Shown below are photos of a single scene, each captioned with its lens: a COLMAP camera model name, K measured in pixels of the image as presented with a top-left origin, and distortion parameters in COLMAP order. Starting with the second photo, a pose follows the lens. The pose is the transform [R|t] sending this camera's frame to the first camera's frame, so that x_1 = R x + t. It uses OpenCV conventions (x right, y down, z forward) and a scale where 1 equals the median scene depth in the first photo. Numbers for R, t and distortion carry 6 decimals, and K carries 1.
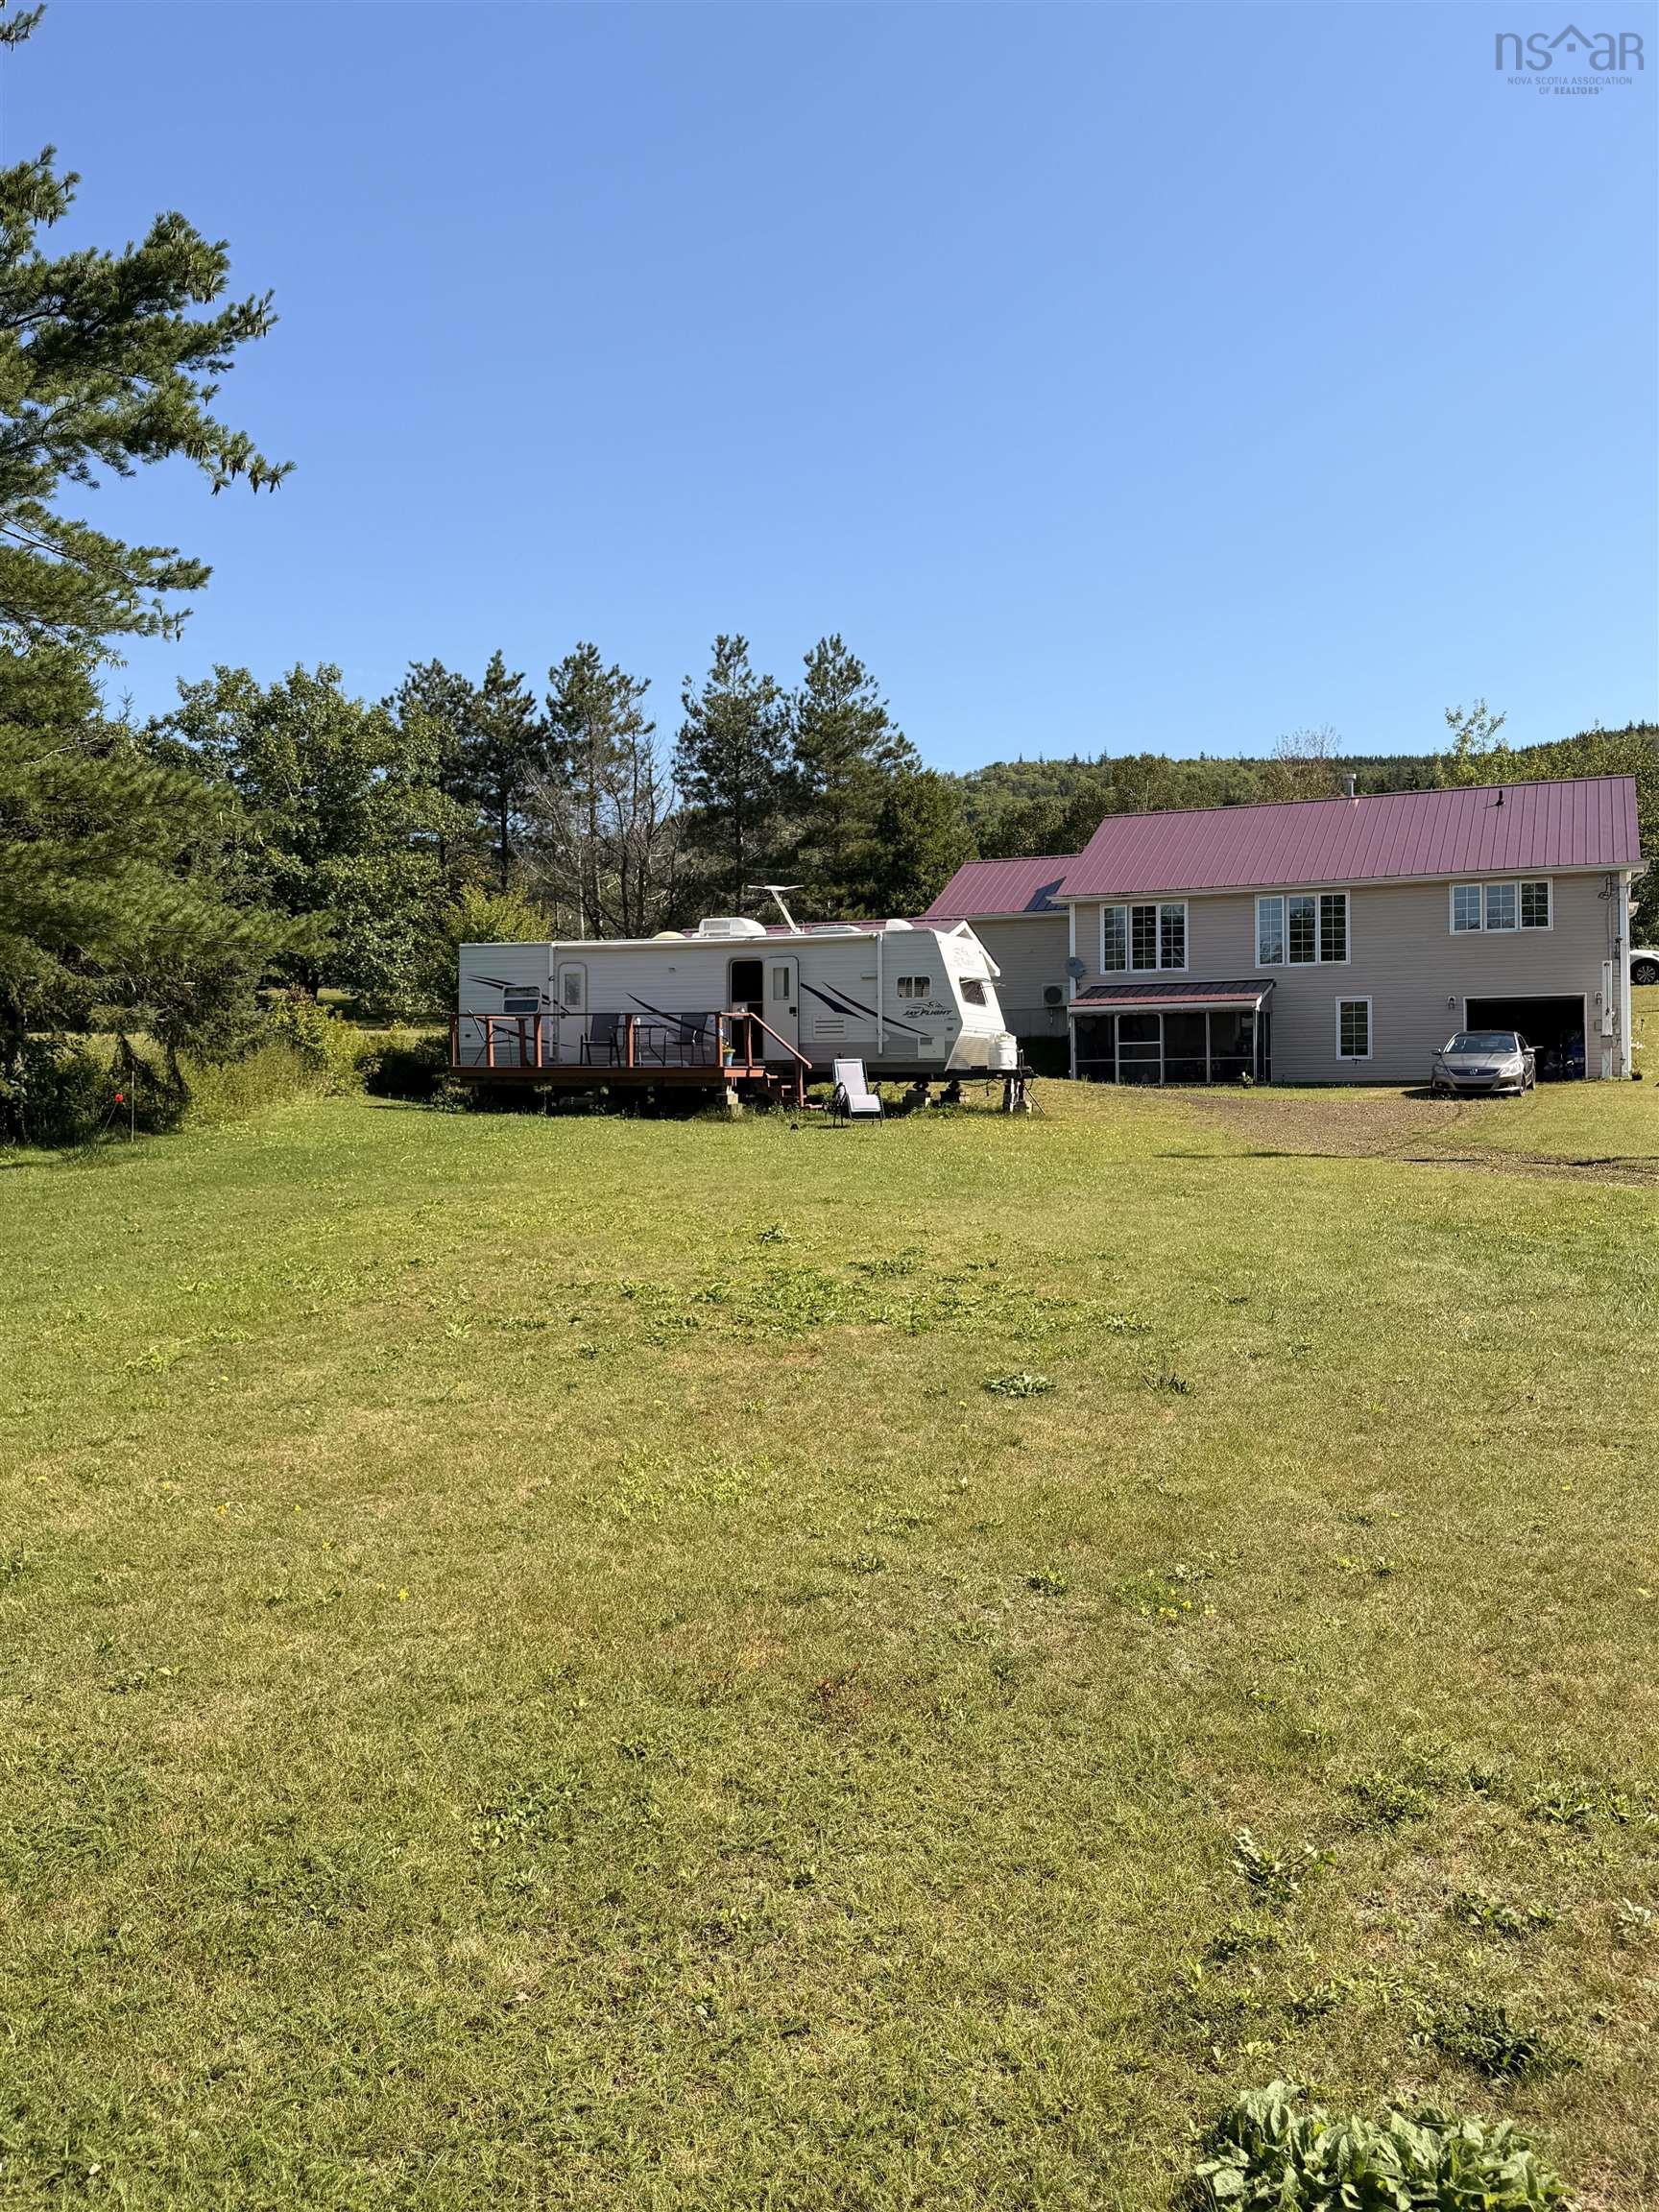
lens RADIAL K [[1805.4, 0, 827.6], [0, 1805.4, 1099.1], [0, 0, 1]] dist [0.118854, -0.155804]
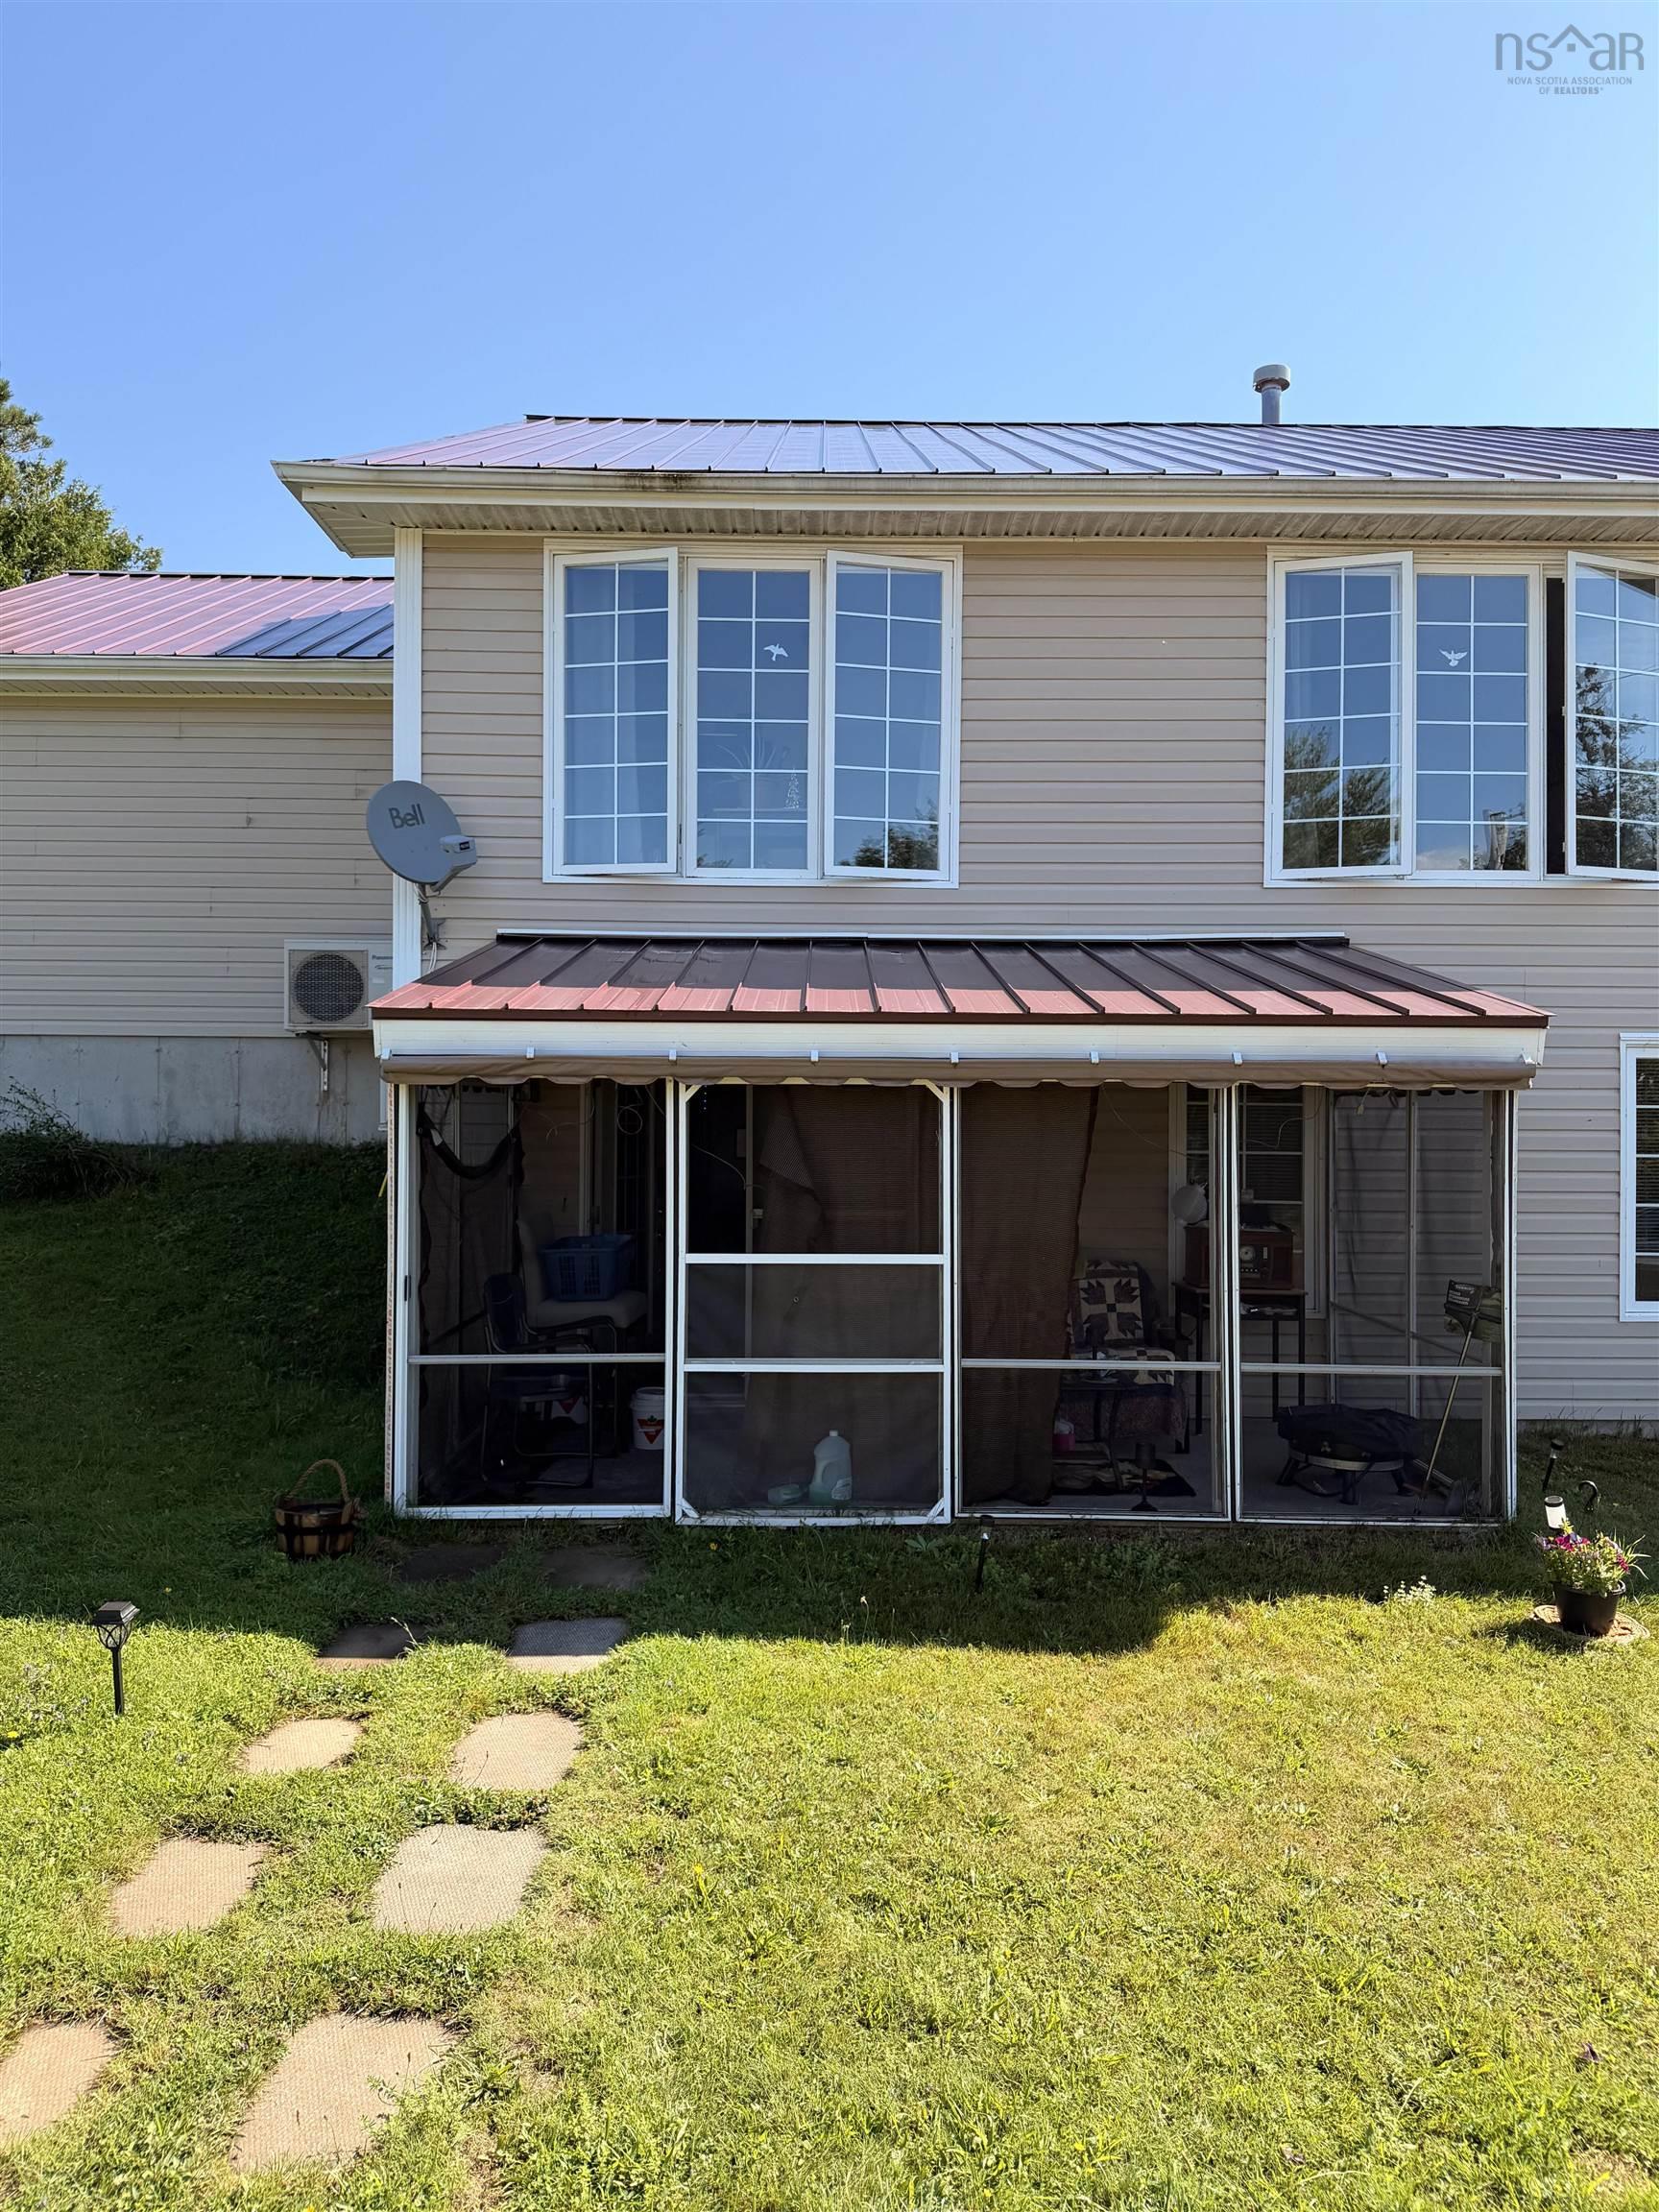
lens RADIAL K [[1553.7, 0, 832.6], [0, 1553.7, 1122.4], [0, 0, 1]] dist [0.042432, -0.057741]
pose [[0.921941, 0.020006, 0.386814, 0.123067], [-0.016677, 0.999789, -0.011961, -0.043130], [-0.386971, 0.004577, 0.922080, 0.897435]]
